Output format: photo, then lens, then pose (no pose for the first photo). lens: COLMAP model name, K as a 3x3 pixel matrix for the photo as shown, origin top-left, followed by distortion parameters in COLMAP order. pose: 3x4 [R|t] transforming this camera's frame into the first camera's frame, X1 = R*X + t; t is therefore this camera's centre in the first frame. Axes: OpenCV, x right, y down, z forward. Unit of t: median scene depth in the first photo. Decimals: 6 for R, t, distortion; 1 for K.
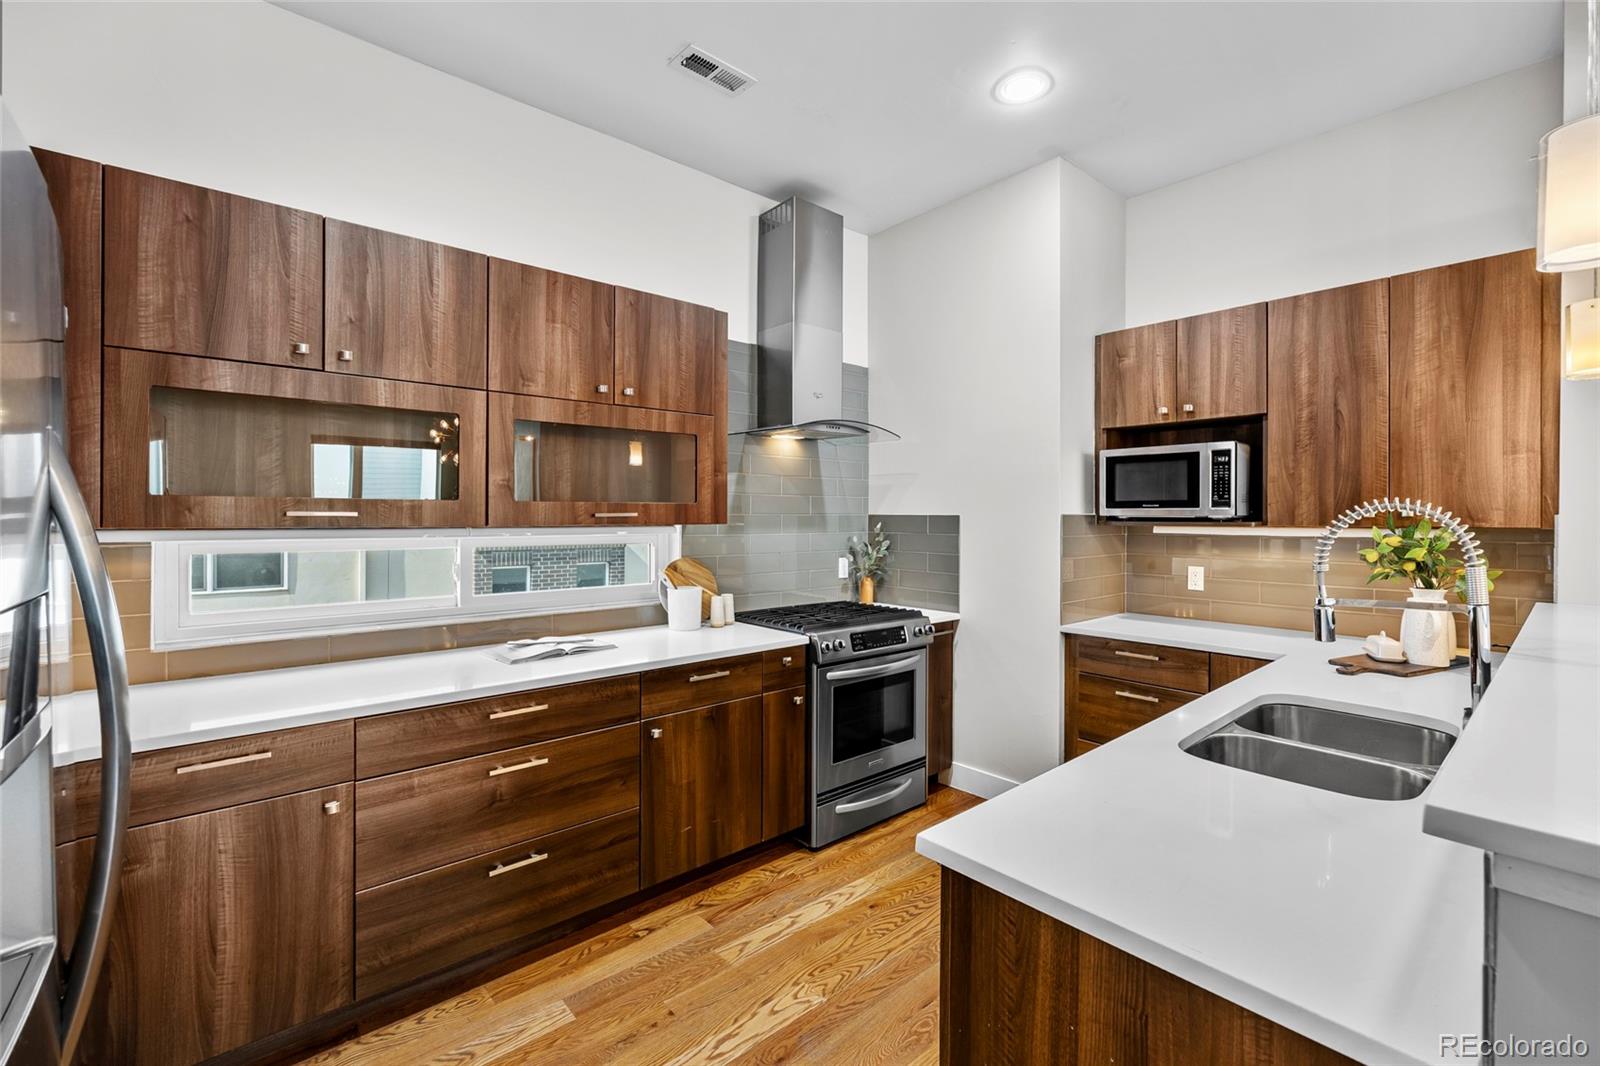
lens RADIAL K [[688.4, 0, 800.0], [0, 688.4, 514.8], [0, 0, 1]] dist [-0.003936, 0.000122]
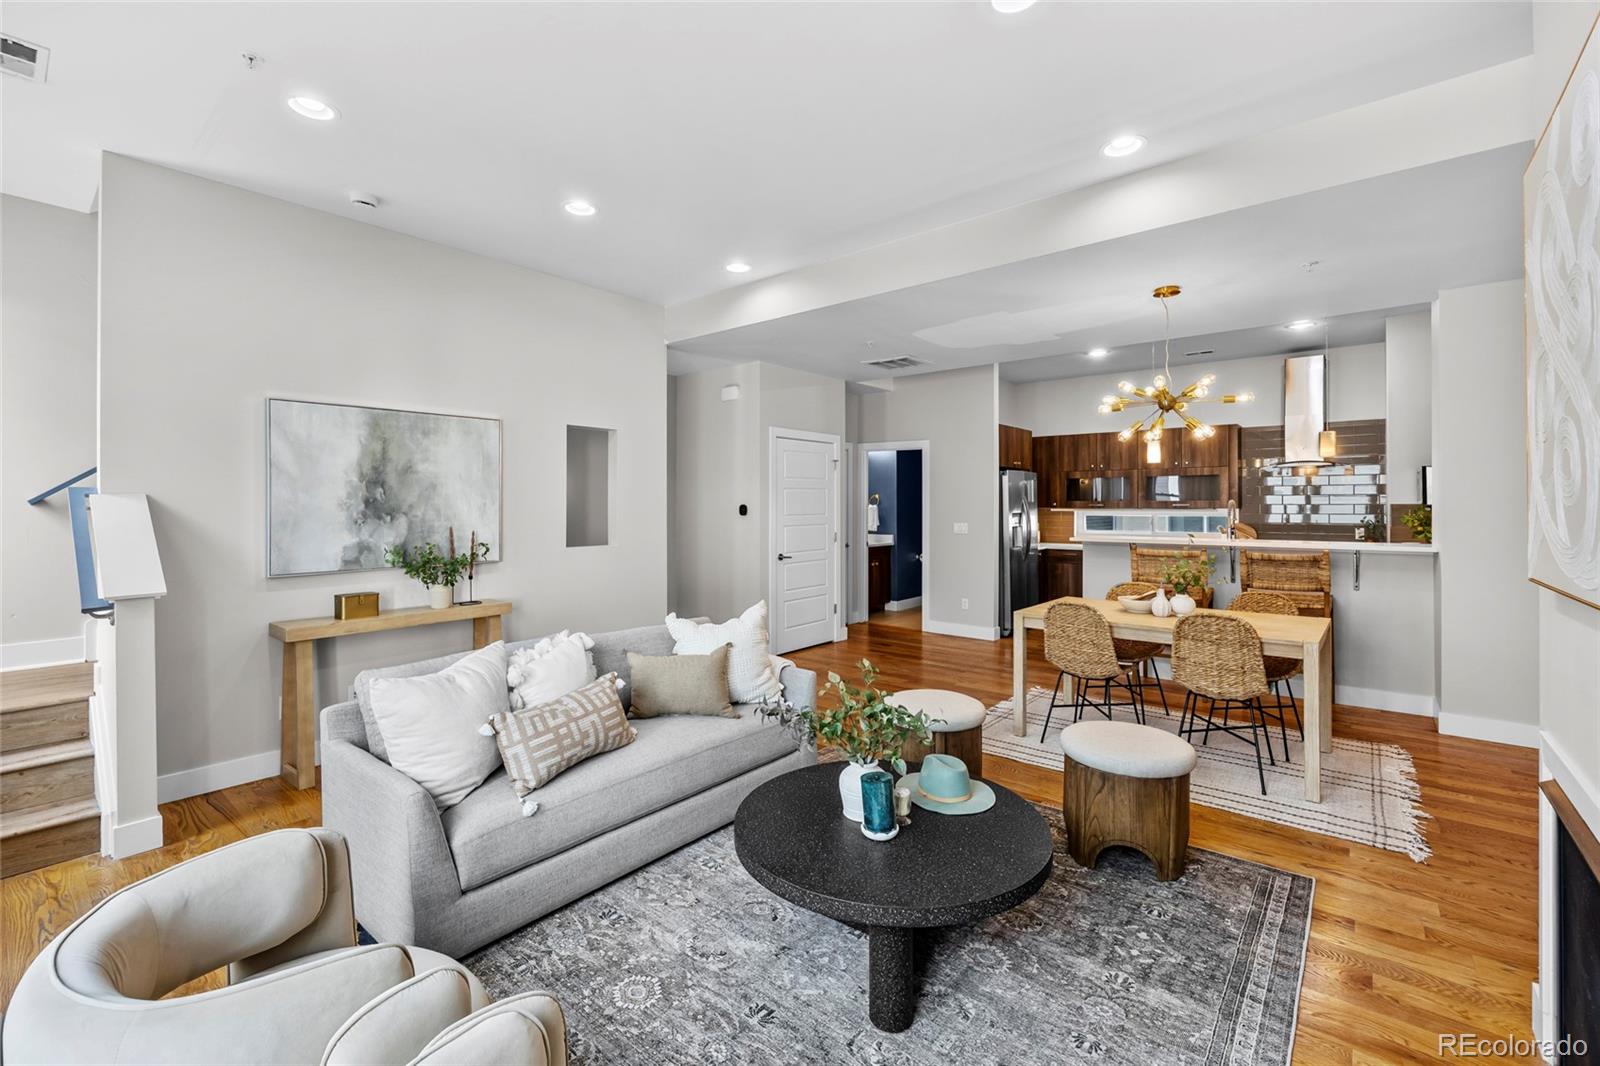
lens RADIAL K [[678.2, 0, 807.9], [0, 678.2, 506.3], [0, 0, 1]] dist [0.000822, 0.000198]
pose [[0.172705, -0.001411, -0.984973, 2.181046], [0.003793, 0.999993, -0.000767, 0.002531], [0.984966, -0.003603, 0.172709, -1.010361]]
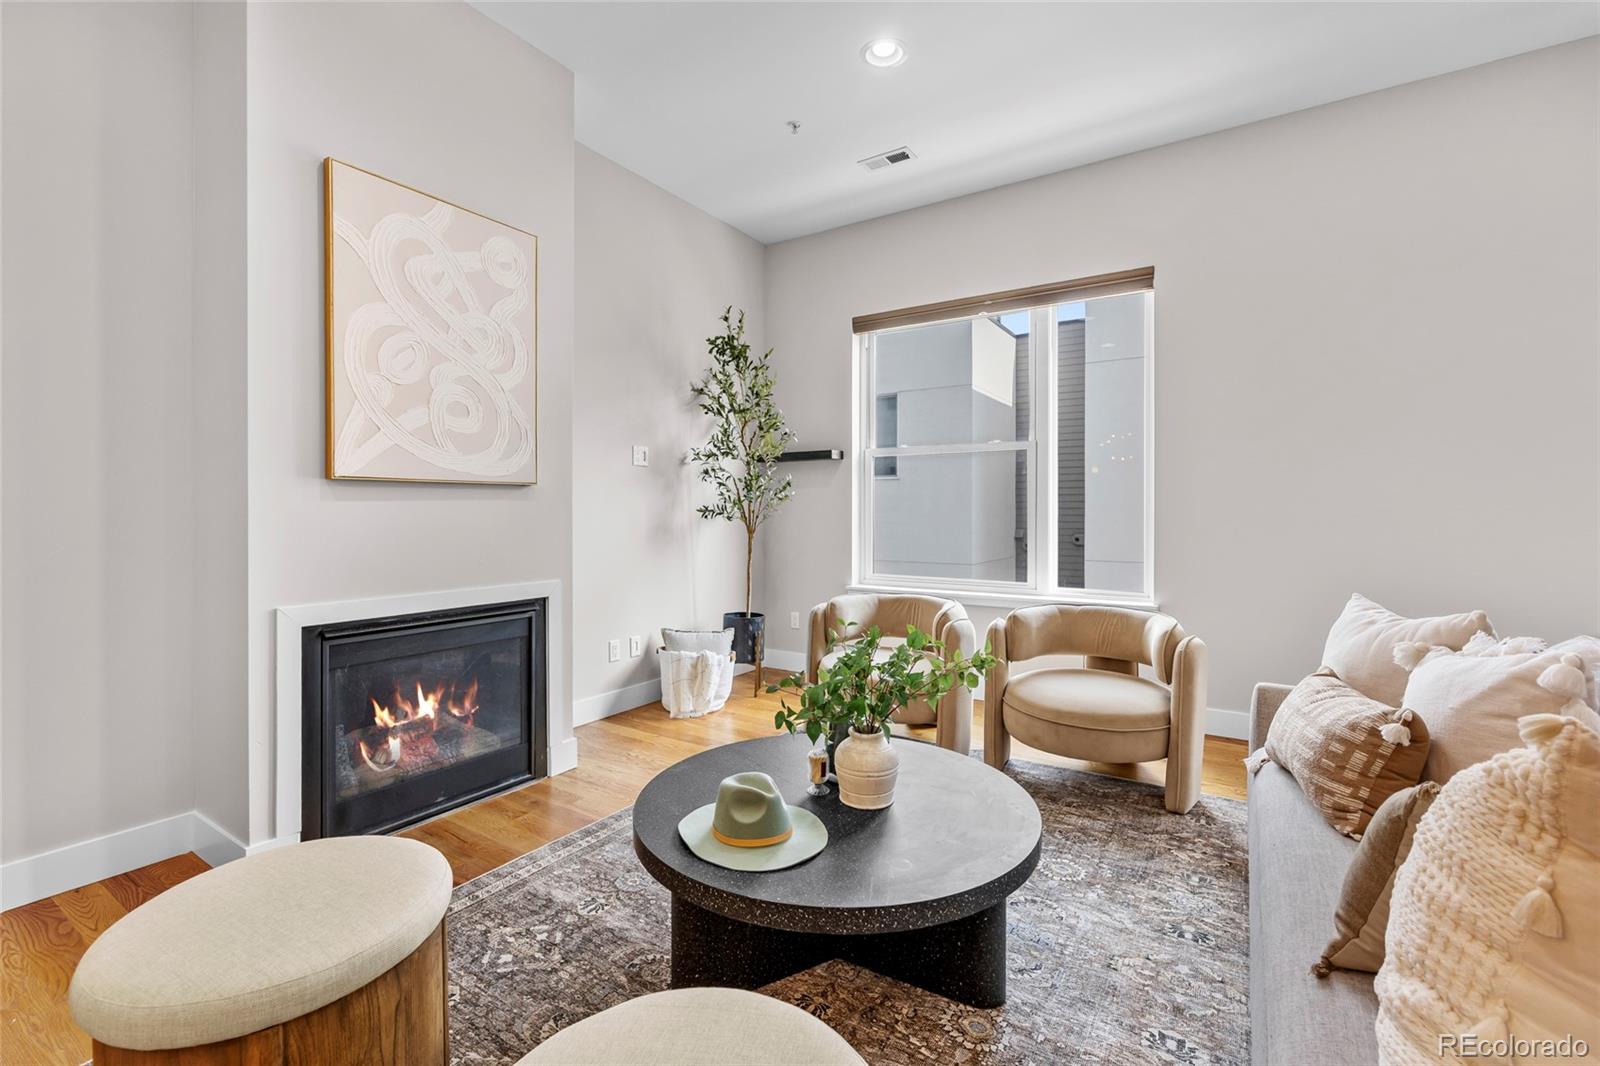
lens RADIAL K [[688.4, 0, 800.0], [0, 688.4, 514.8], [0, 0, 1]] dist [-0.003936, 0.000122]
pose [[-0.277269, -0.007530, 0.960763, 0.817868], [-0.003986, 0.999970, 0.006687, 0.102674], [-0.960784, -0.001975, -0.277291, -0.574791]]
